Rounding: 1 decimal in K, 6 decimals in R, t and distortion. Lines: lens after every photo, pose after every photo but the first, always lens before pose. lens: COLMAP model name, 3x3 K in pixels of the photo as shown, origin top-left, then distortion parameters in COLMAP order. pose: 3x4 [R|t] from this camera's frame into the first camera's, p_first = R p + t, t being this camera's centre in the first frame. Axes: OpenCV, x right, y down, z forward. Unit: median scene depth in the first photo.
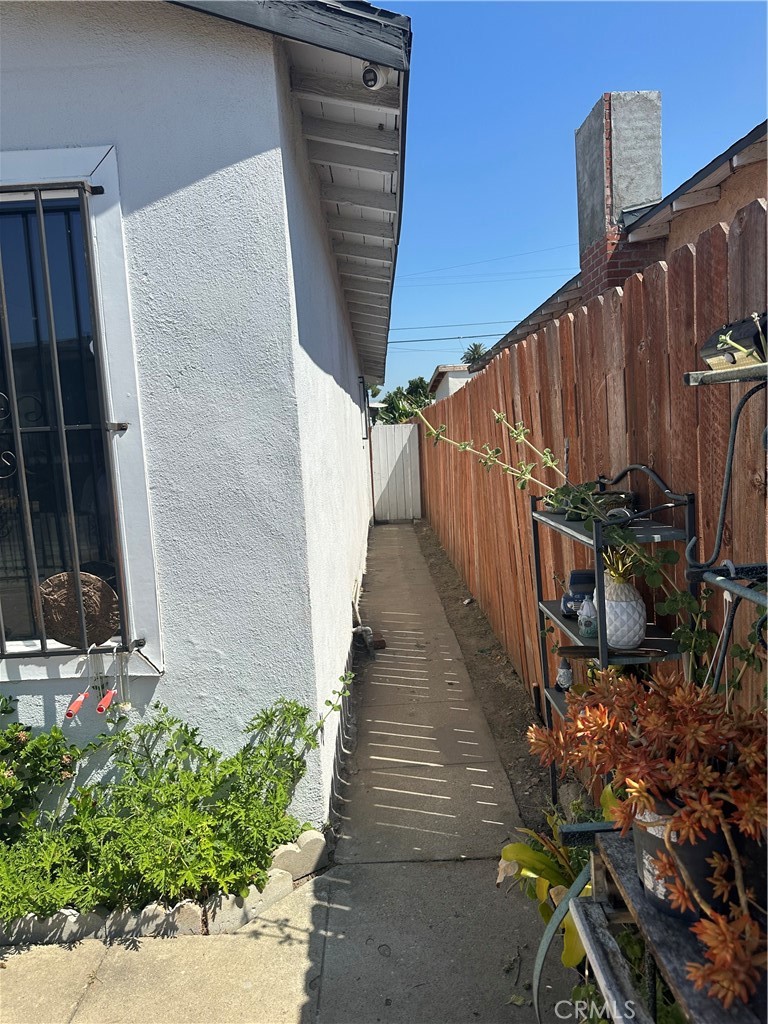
lens RADIAL K [[705.4, 0, 384.0], [0, 705.4, 512.0], [0, 0, 1]] dist [0.090561, -0.157666]
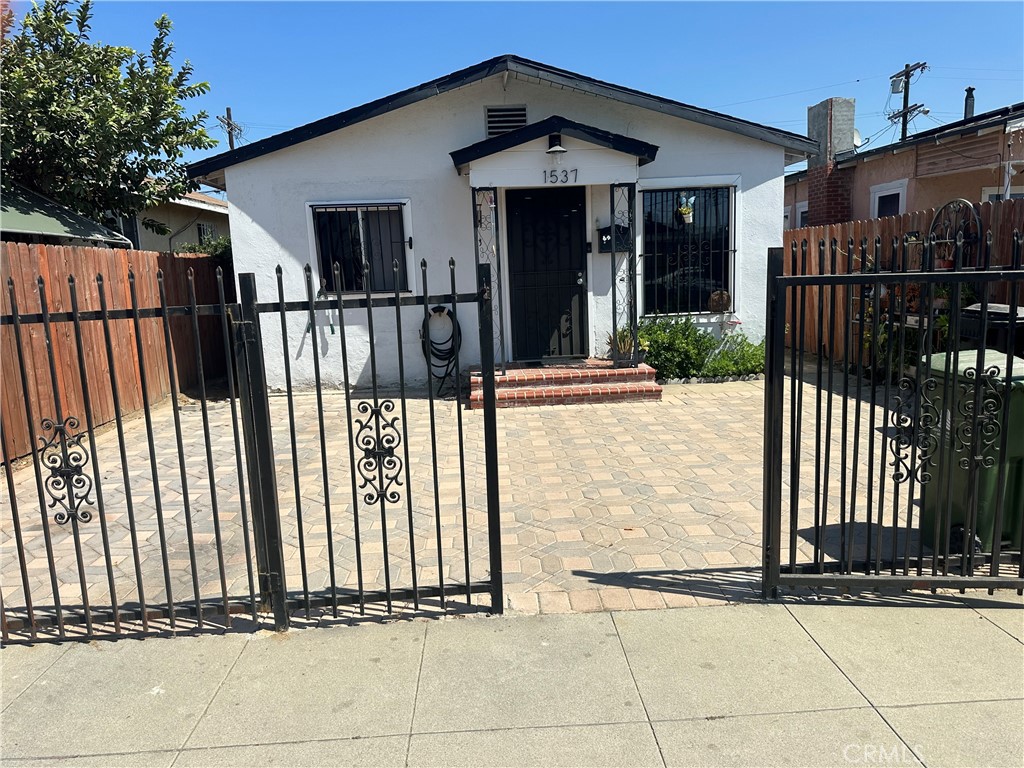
lens RADIAL K [[705.4, 0, 512.0], [0, 705.4, 384.0], [0, 0, 1]] dist [0.090561, -0.157666]
pose [[0.999493, 0.006005, 0.031277, -1.559046], [-0.007563, 0.998723, 0.049946, 0.373127], [-0.030937, -0.050157, 0.998262, -2.547850]]
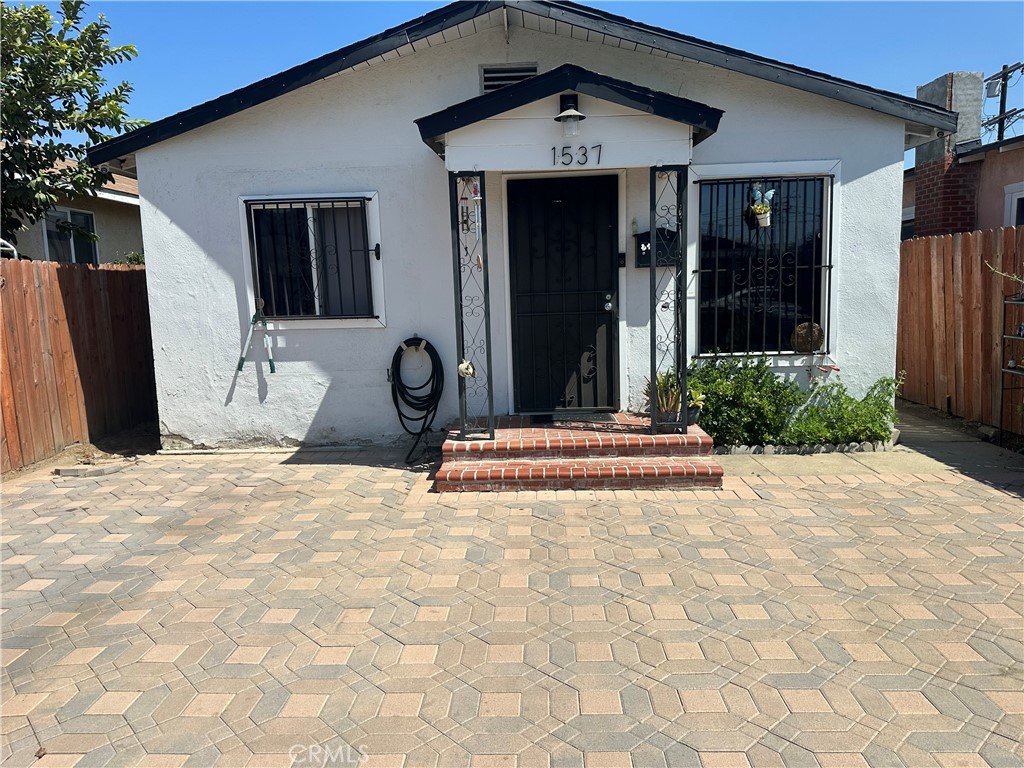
lens RADIAL K [[701.1, 0, 512.0], [0, 701.1, 384.0], [0, 0, 1]] dist [0.069230, -0.093989]
pose [[0.998373, 0.028595, -0.049329, -1.327093], [-0.027197, 0.999215, 0.028789, 0.251522], [0.050114, -0.027401, 0.998368, -1.563810]]
